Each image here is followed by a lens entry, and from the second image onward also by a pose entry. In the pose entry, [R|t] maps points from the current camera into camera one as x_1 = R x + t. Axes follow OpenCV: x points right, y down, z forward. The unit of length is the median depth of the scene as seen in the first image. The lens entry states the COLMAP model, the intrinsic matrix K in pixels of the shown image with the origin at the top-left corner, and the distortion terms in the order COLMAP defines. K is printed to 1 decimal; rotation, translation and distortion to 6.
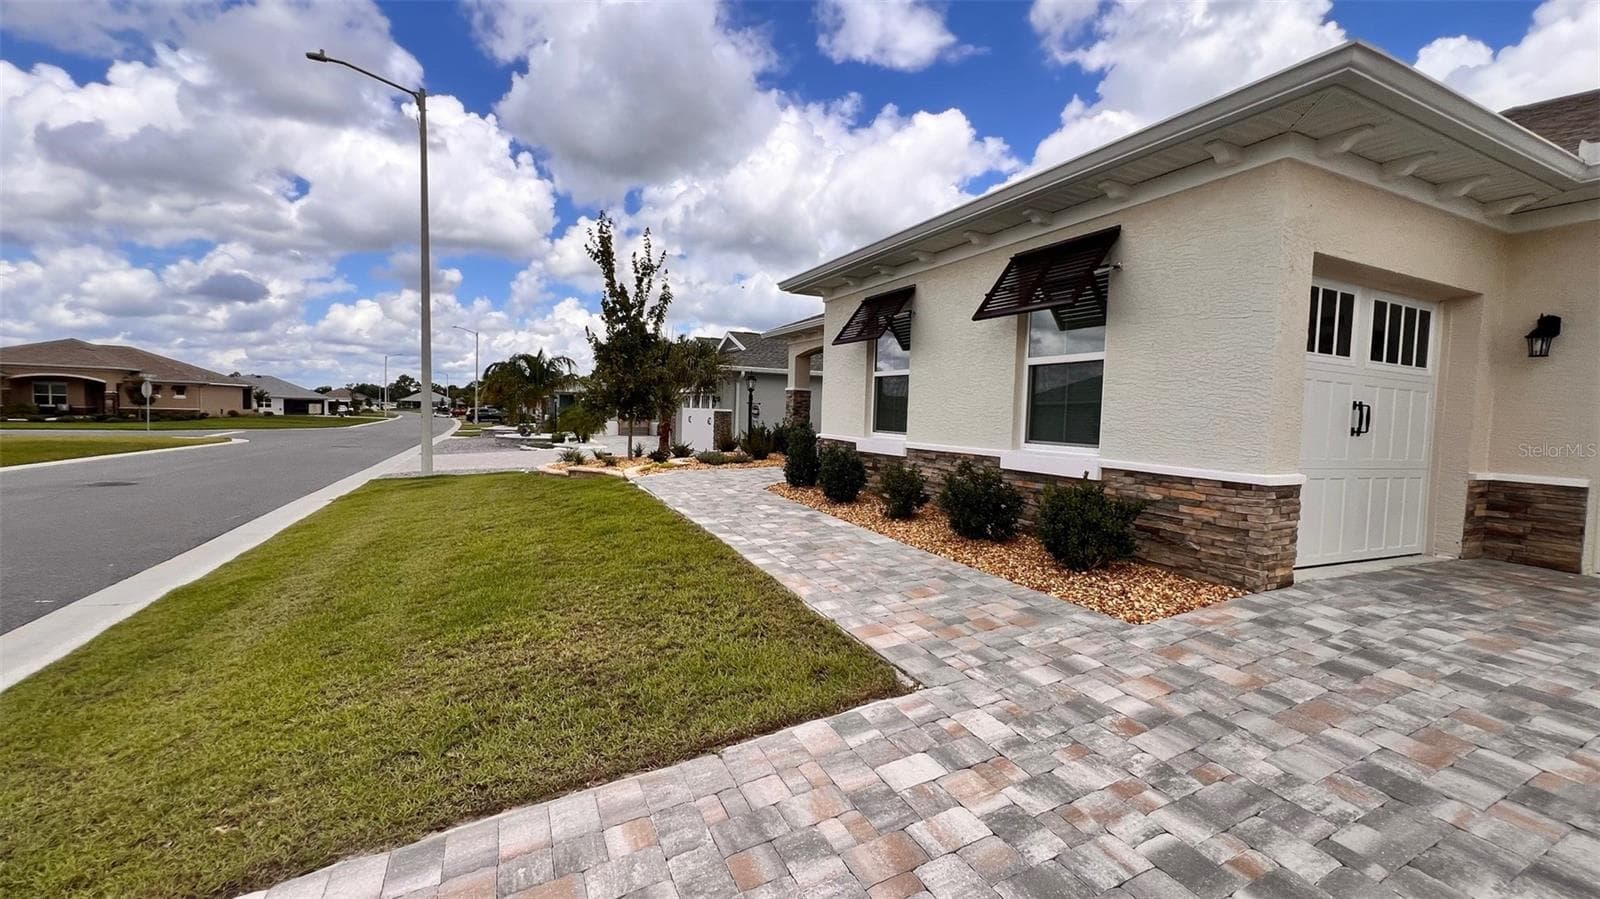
lens RADIAL K [[642.4, 0, 791.9], [0, 642.4, 446.1], [0, 0, 1]] dist [0.001586, -0.000941]
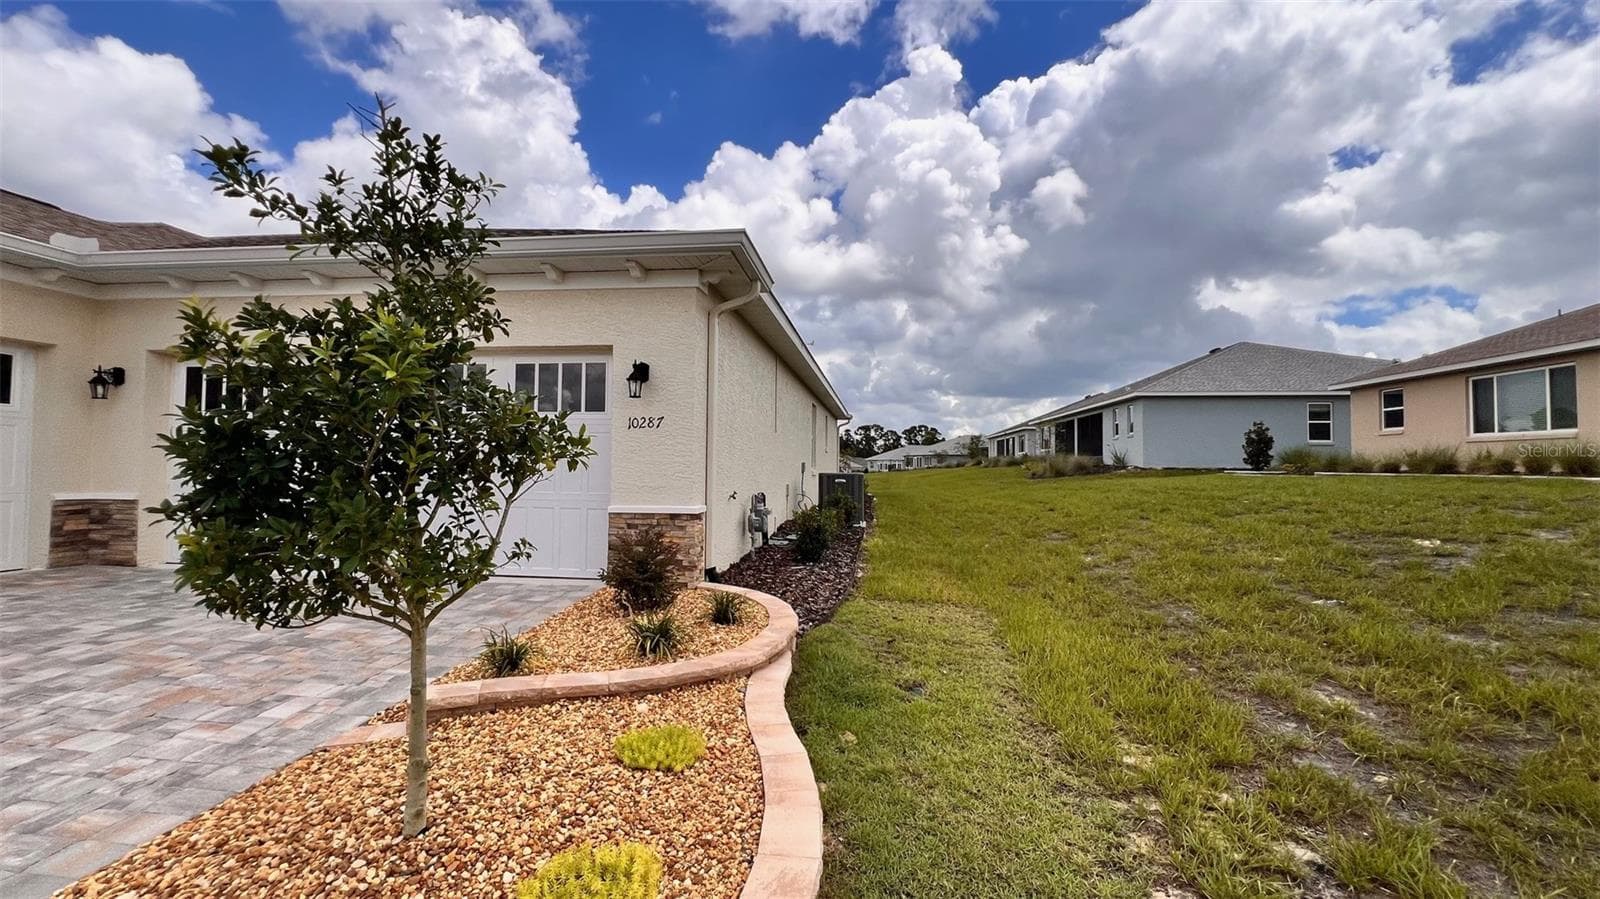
lens RADIAL K [[642.4, 0, 799.2], [0, 642.4, 440.9], [0, 0, 1]] dist [0.001586, -0.000941]
pose [[0.536752, 0.004106, 0.843730, 0.900056], [0.053344, 0.997822, -0.038792, 0.071260], [-0.842052, 0.065829, 0.535365, -0.891054]]
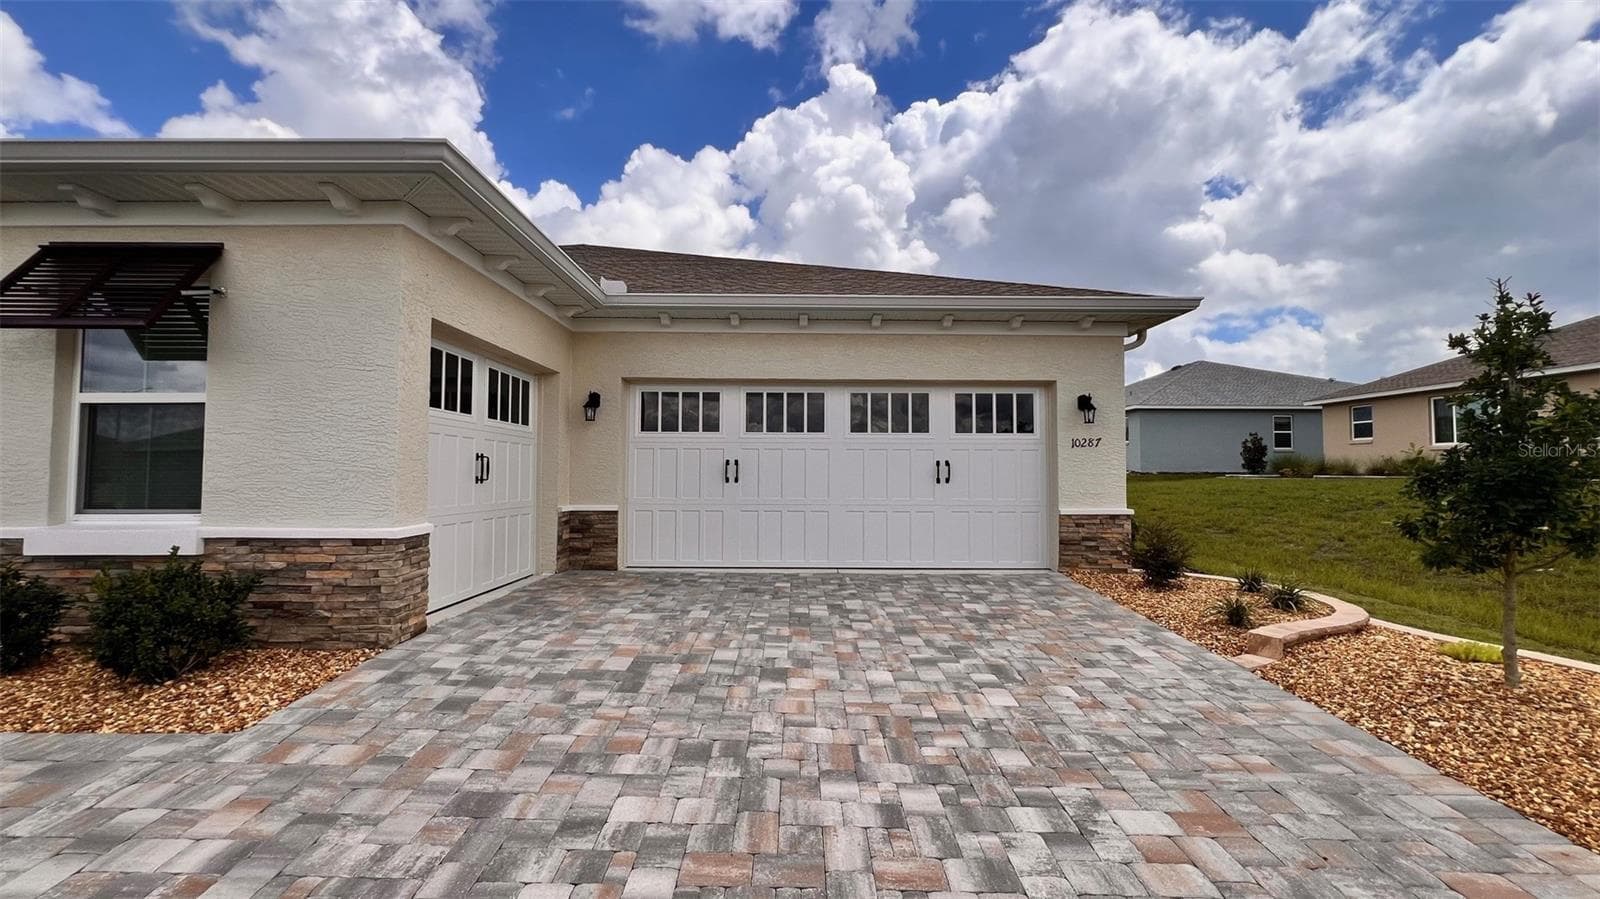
lens RADIAL K [[642.4, 0, 798.2], [0, 642.4, 446.8], [0, 0, 1]] dist [0.001586, -0.000941]
pose [[0.422496, 0.002874, 0.906360, 0.080419], [0.060037, 0.997710, -0.031150, -0.011481], [-0.904374, 0.067576, 0.421356, -0.006420]]
